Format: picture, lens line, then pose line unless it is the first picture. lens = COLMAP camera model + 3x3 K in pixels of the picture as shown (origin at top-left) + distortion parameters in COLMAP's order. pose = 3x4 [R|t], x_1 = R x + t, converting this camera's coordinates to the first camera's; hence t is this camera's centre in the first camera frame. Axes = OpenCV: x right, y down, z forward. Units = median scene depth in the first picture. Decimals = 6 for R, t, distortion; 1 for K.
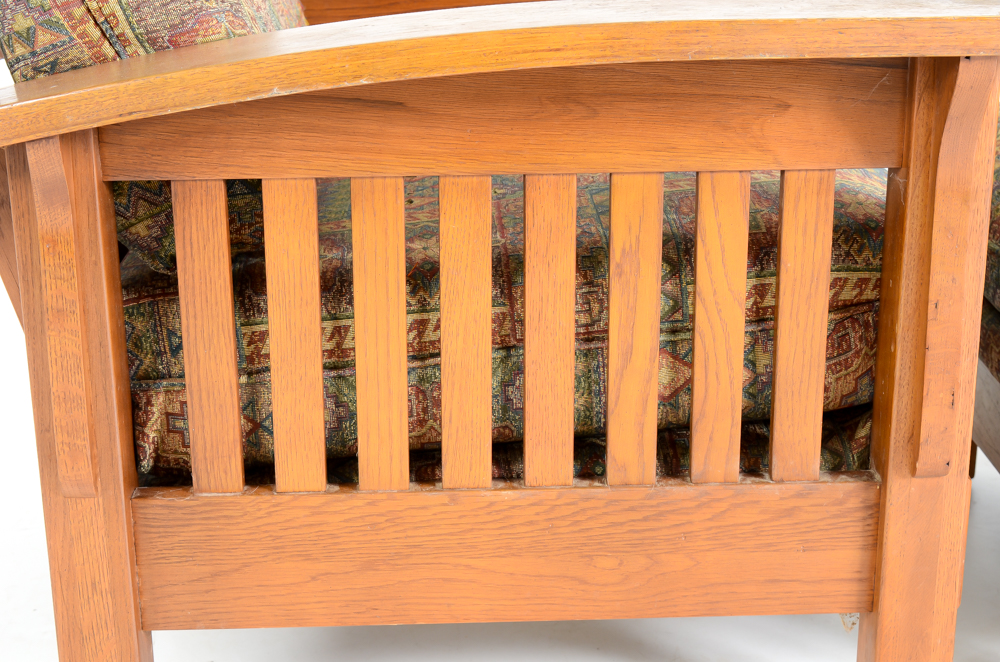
lens RADIAL K [[1679.6, 0, 507.6], [0, 1679.6, 333.4], [0, 0, 1]] dist [-0.005397, 0.000000]
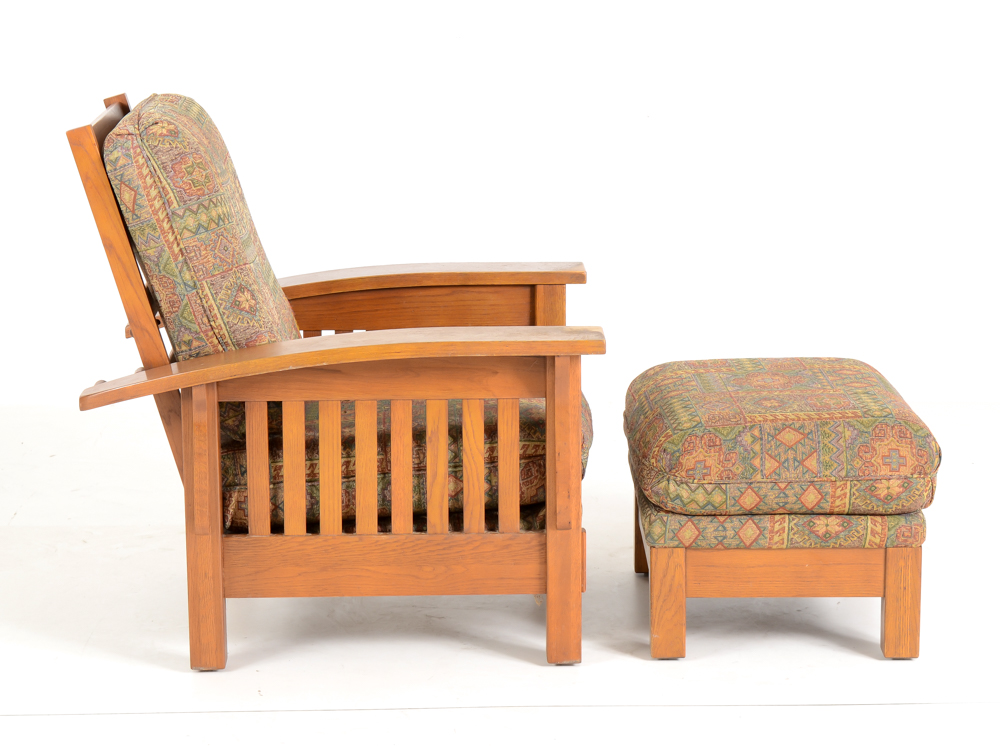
lens RADIAL K [[2266.0, 0, 497.9], [0, 2266.0, 371.7], [0, 0, 1]] dist [0.018605, 0.000000]
pose [[0.999945, 0.005226, -0.009139, 0.187820], [-0.006216, 0.993708, -0.111828, 0.221346], [0.008497, 0.111878, 0.993686, -2.171250]]
